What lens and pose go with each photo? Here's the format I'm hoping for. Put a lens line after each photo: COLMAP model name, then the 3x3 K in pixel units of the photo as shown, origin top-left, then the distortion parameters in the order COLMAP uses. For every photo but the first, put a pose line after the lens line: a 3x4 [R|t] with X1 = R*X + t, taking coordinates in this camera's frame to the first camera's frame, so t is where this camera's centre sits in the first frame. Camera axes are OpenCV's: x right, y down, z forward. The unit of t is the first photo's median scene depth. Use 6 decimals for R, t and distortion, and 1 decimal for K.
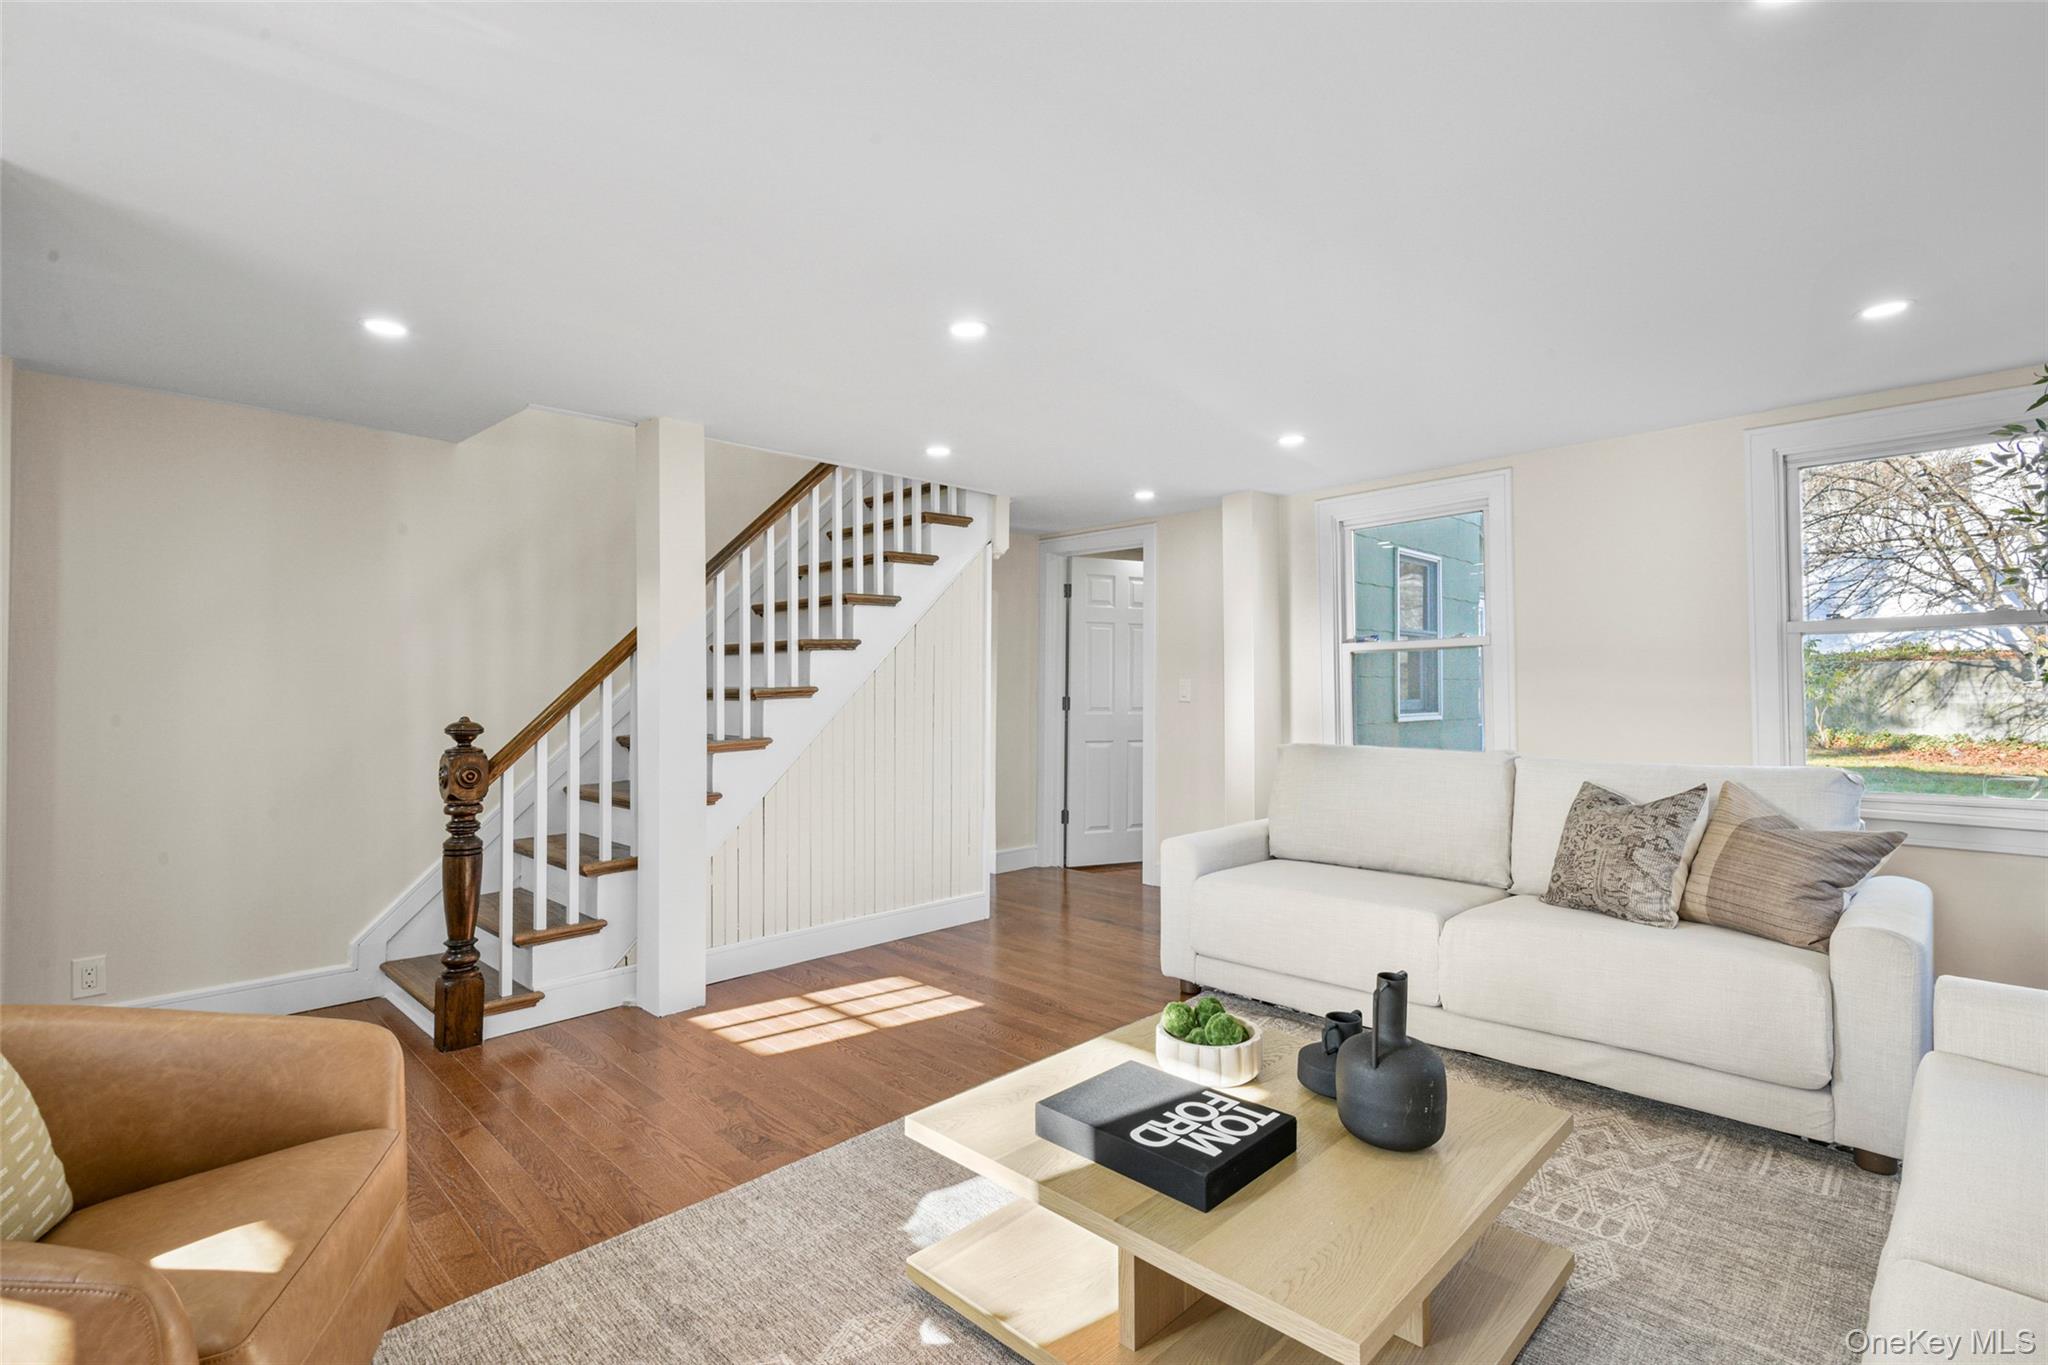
lens RADIAL K [[963.0, 0, 1028.7], [0, 963.0, 677.4], [0, 0, 1]] dist [0.011964, -0.005812]
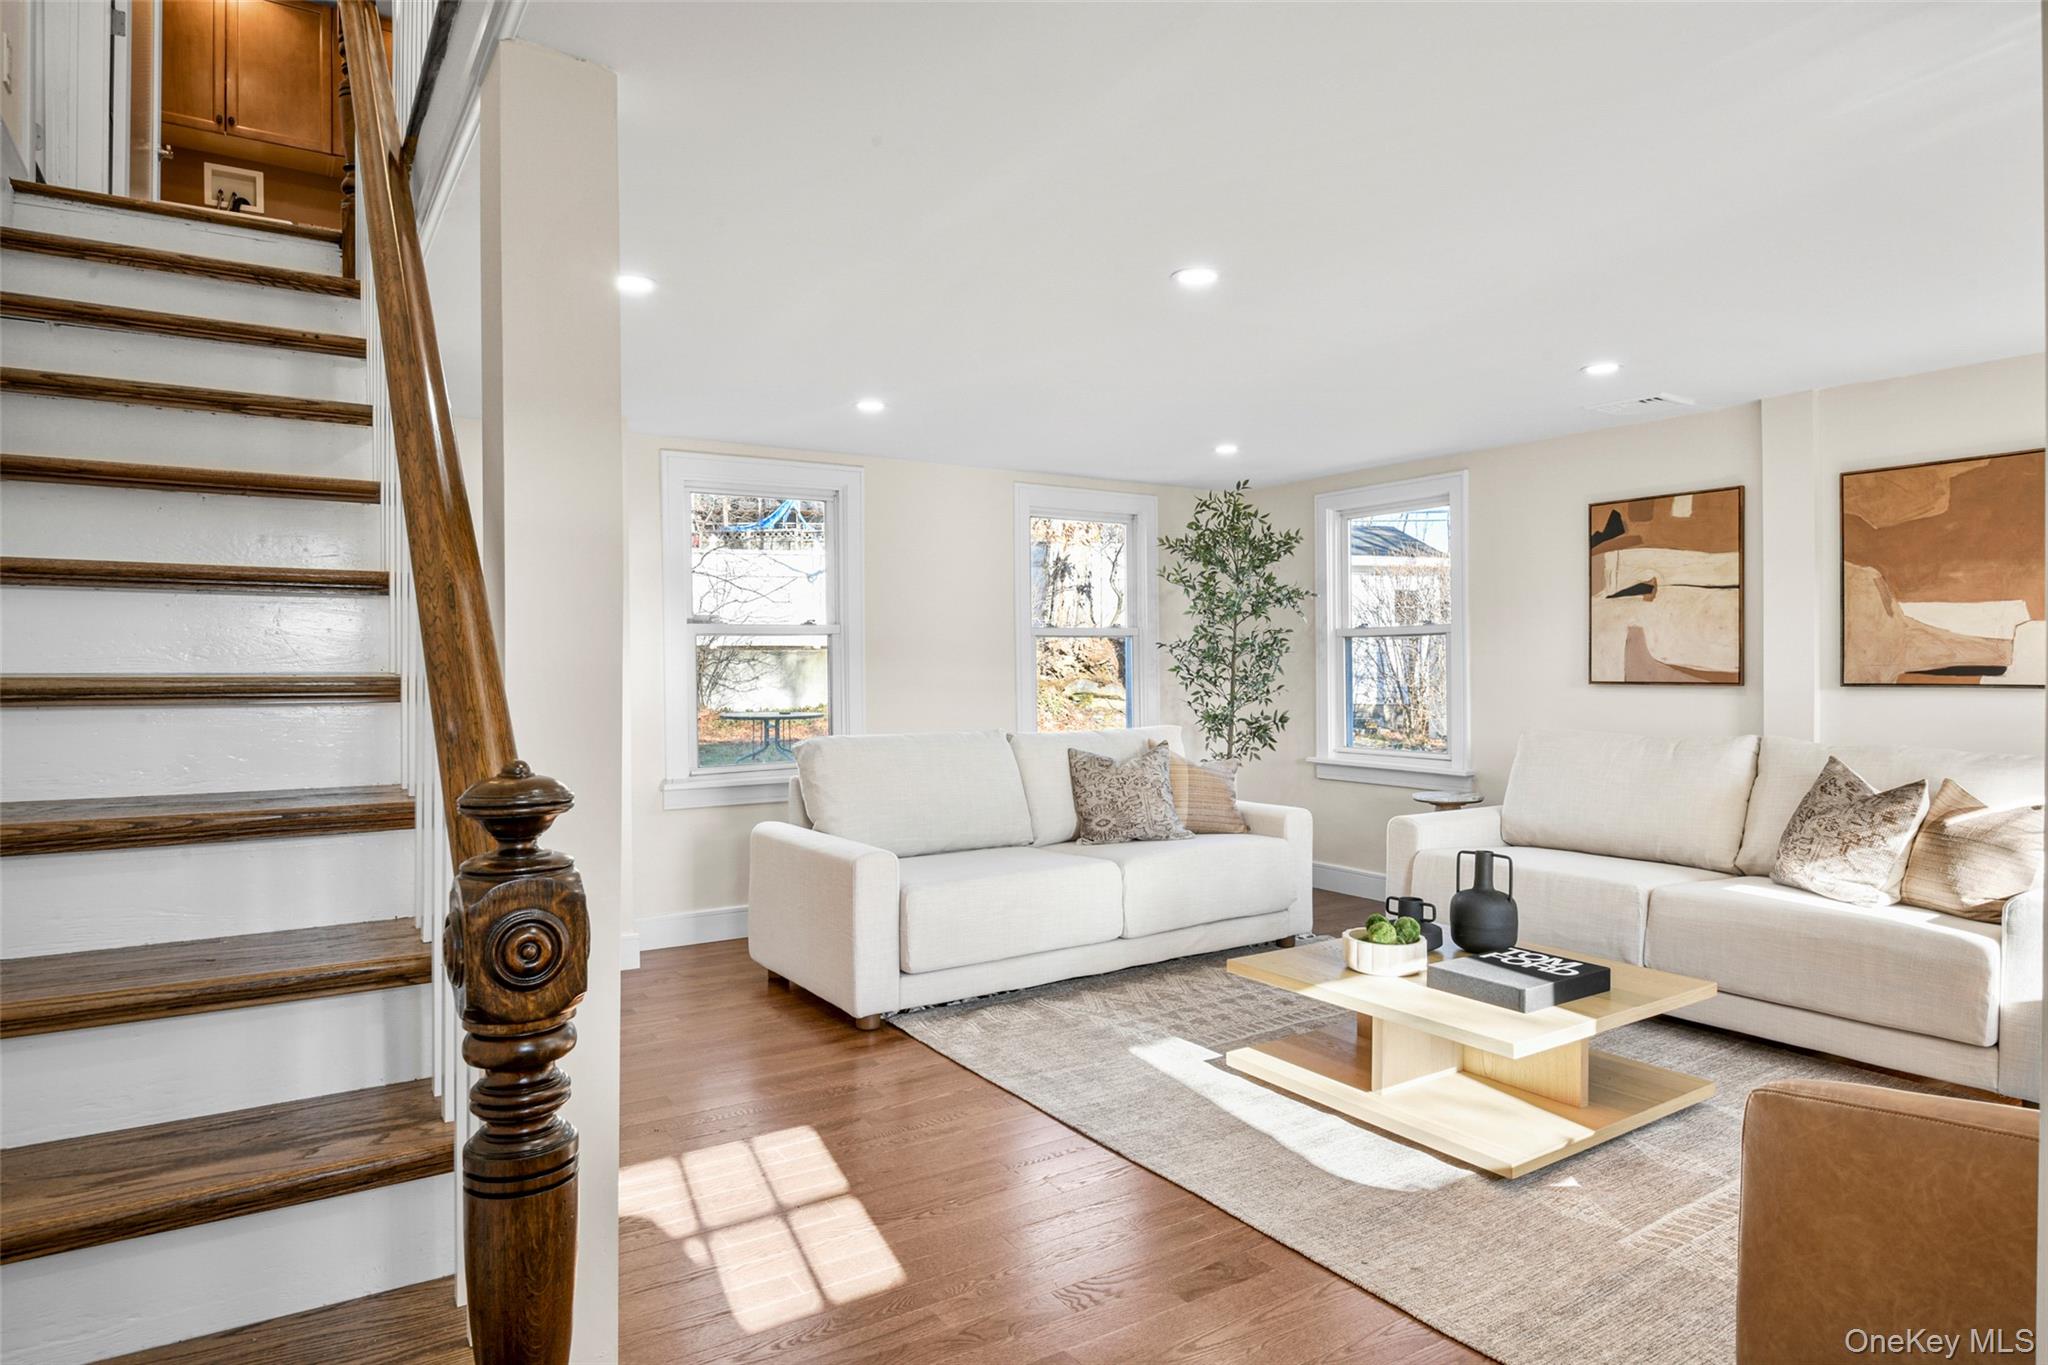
lens RADIAL K [[1153.4, 0, 1024.0], [0, 1153.4, 682.5], [0, 0, 1]] dist [-0.000391, -0.018565]
pose [[0.210023, -0.005610, 0.977680, -0.856123], [-0.008487, 0.999935, 0.007561, 0.009528], [-0.977660, -0.009886, 0.209962, 0.690868]]
